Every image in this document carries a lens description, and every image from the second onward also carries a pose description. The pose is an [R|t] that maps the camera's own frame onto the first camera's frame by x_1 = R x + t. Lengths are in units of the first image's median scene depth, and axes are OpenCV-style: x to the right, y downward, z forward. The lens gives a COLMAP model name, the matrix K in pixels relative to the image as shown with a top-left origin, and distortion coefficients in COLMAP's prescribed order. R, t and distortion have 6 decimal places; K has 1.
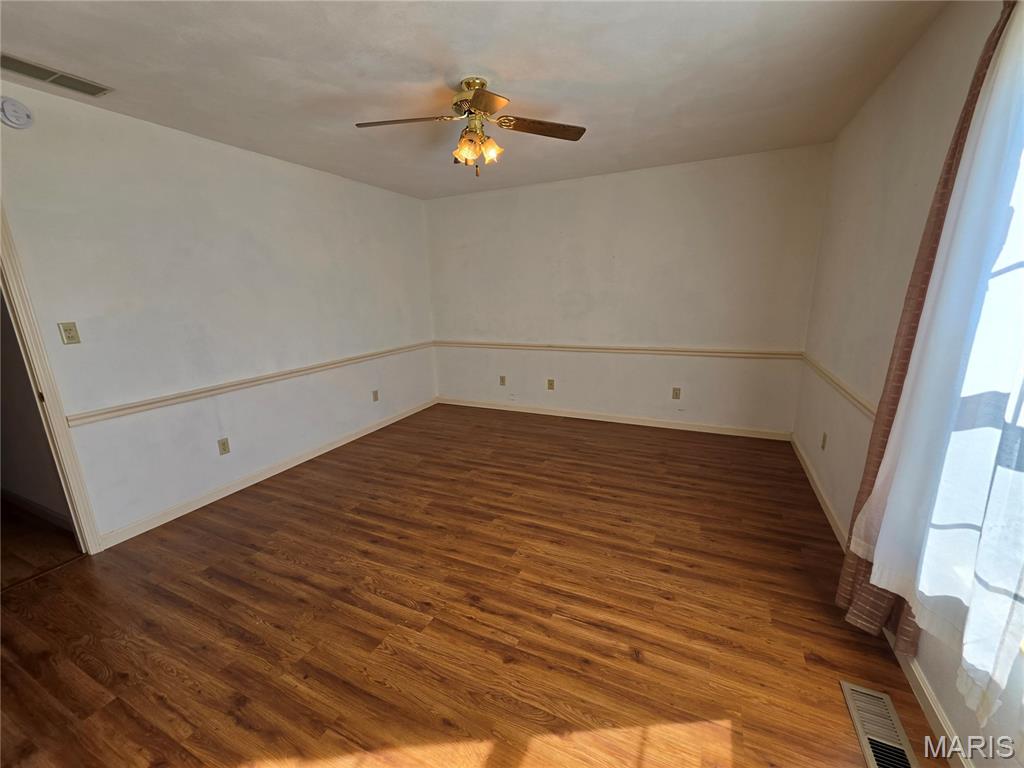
lens RADIAL K [[413.7, 0, 513.1], [0, 413.7, 387.8], [0, 0, 1]] dist [0.001563, 0.000439]
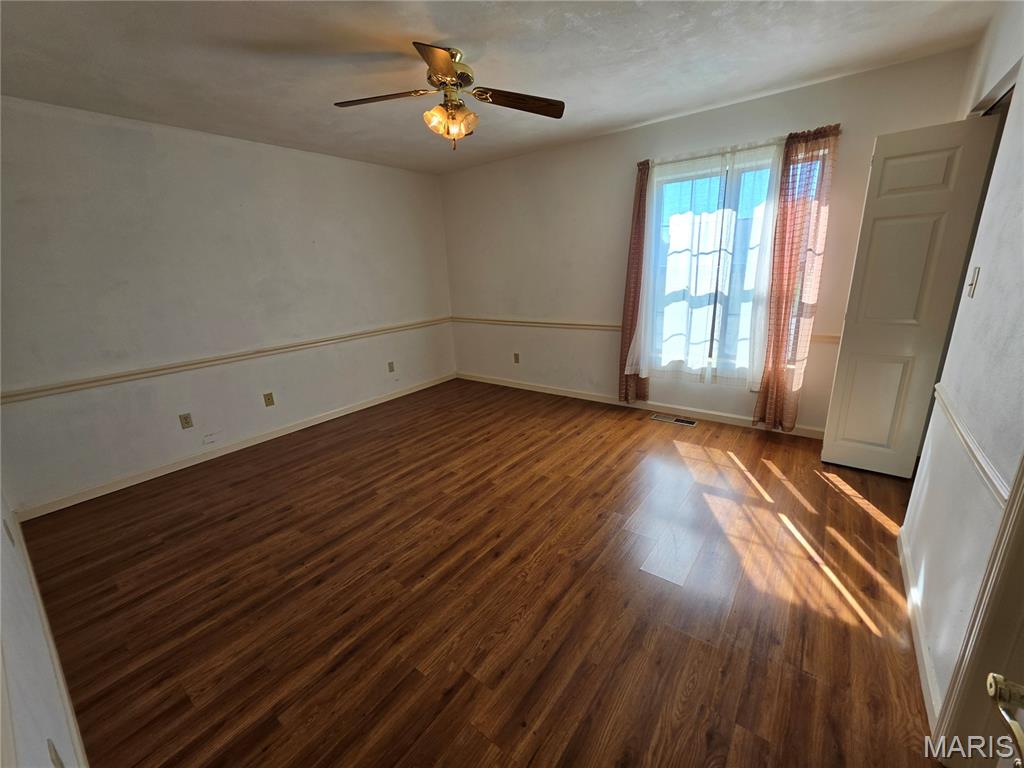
lens RADIAL K [[411.3, 0, 517.4], [0, 411.3, 383.9], [0, 0, 1]] dist [0.002077, -0.000091]
pose [[0.205615, -0.253556, 0.945215, -0.991105], [0.268621, 0.943378, 0.194630, -0.112509], [-0.941045, 0.213886, 0.262083, 0.625564]]
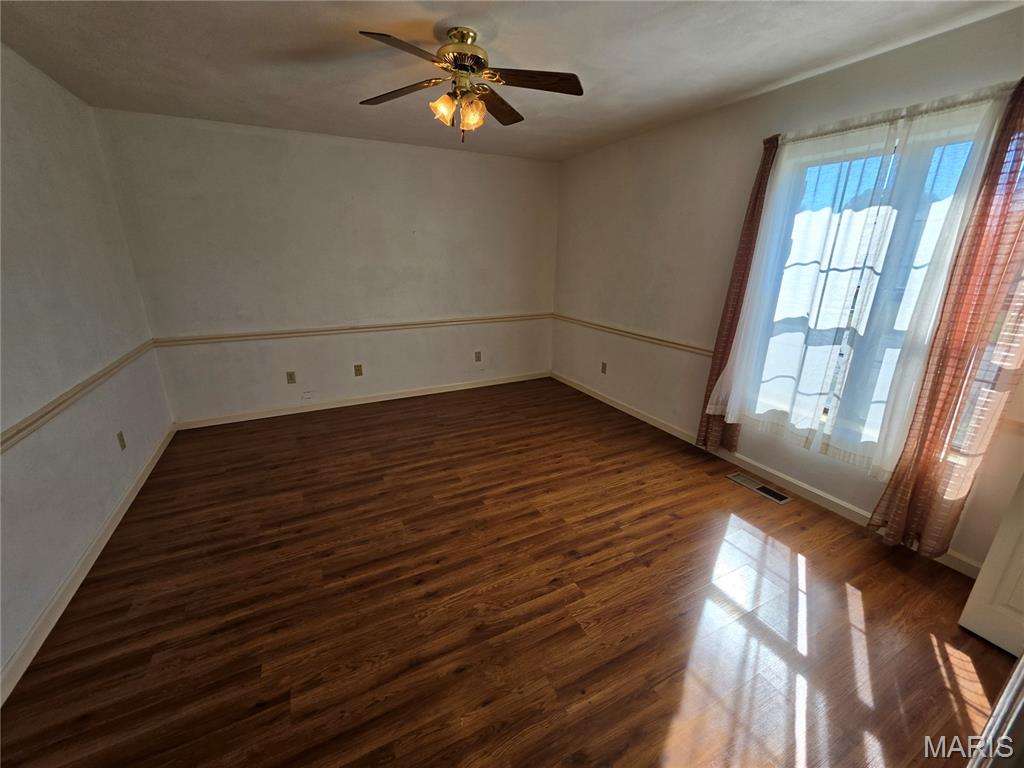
lens RADIAL K [[413.7, 0, 513.1], [0, 413.7, 387.8], [0, 0, 1]] dist [0.001563, 0.000439]
pose [[0.612317, -0.214032, 0.761090, -0.719940], [0.162681, 0.976168, 0.143635, -0.082880], [-0.773694, 0.035865, 0.632544, 0.312295]]
